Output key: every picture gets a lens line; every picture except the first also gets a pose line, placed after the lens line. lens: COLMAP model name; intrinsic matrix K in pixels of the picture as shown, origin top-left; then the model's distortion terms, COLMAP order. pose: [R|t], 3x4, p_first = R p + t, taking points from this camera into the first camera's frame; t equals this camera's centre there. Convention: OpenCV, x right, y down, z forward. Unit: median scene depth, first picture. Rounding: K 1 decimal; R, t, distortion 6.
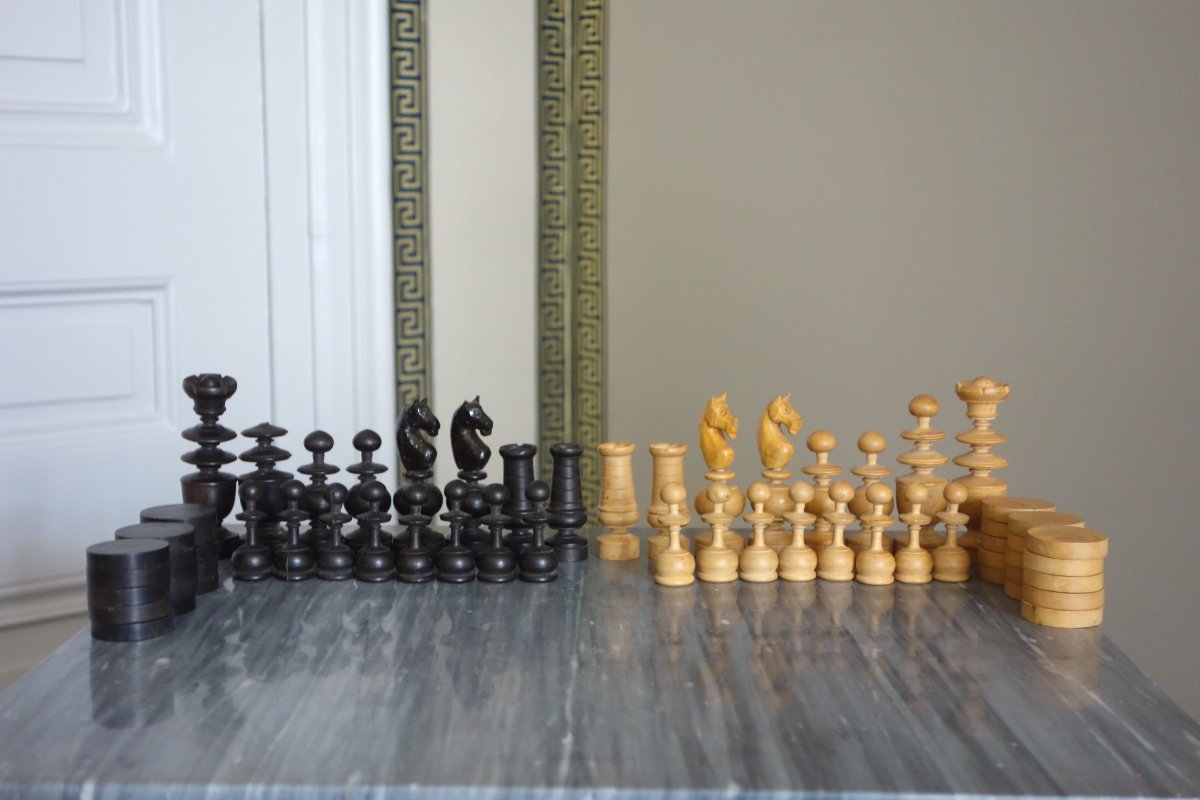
lens RADIAL K [[1662.7, 0, 603.2], [0, 1662.7, 401.7], [0, 0, 1]] dist [0.079878, 0.000000]
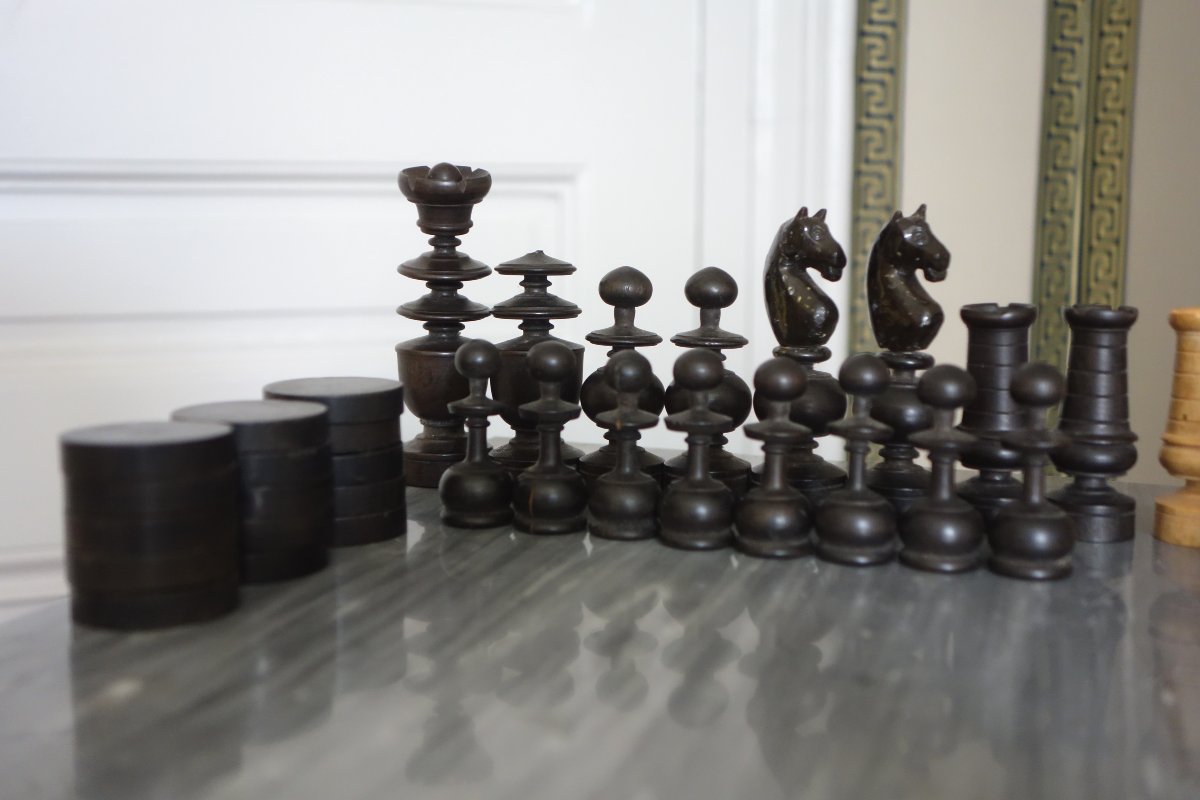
lens RADIAL K [[1492.4, 0, 575.4], [0, 1492.4, 383.0], [0, 0, 1]] dist [-0.004995, 0.000000]
pose [[0.944103, 0.046814, -0.326310, -0.024154], [-0.048202, 0.998830, 0.003836, 0.055396], [0.326107, 0.012107, 0.945255, 0.536541]]
